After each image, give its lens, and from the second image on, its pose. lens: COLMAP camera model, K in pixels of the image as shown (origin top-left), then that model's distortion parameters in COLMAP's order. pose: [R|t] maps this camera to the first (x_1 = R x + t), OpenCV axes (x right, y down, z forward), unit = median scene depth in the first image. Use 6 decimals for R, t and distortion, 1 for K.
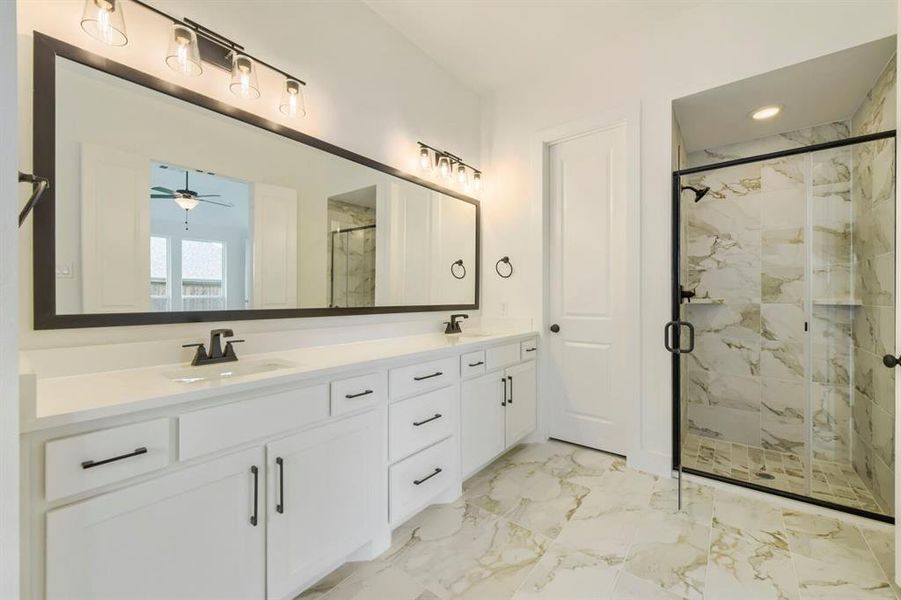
lens RADIAL K [[363.8, 0, 451.7], [0, 363.8, 297.6], [0, 0, 1]] dist [0.057286, -0.000038]
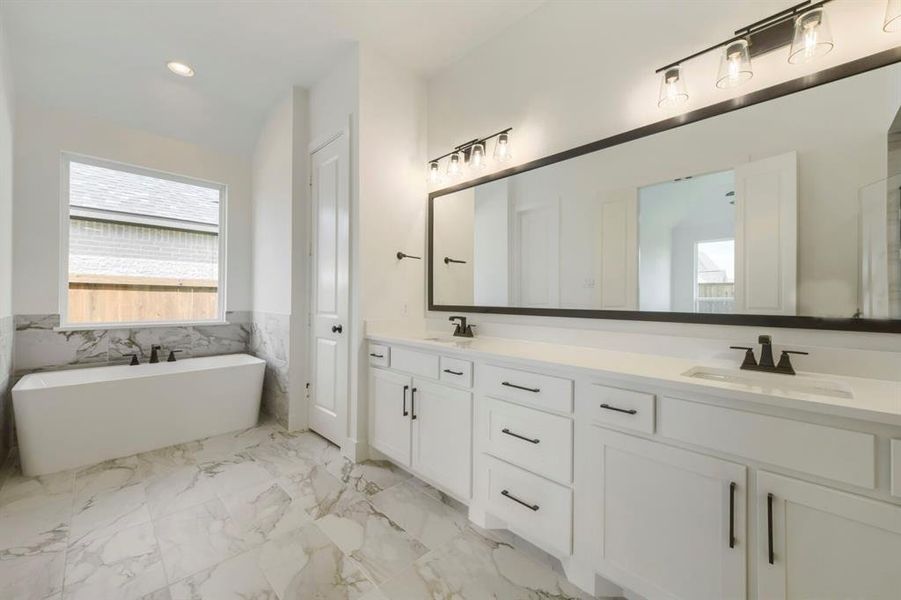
lens RADIAL K [[342.8, 0, 451.9], [0, 342.8, 297.2], [0, 0, 1]] dist [-0.032026, -0.000079]
pose [[-0.126864, -0.005199, -0.991907, 0.727233], [-0.005015, 0.999977, -0.004600, 0.001412], [0.991907, 0.004391, -0.126887, 0.909176]]
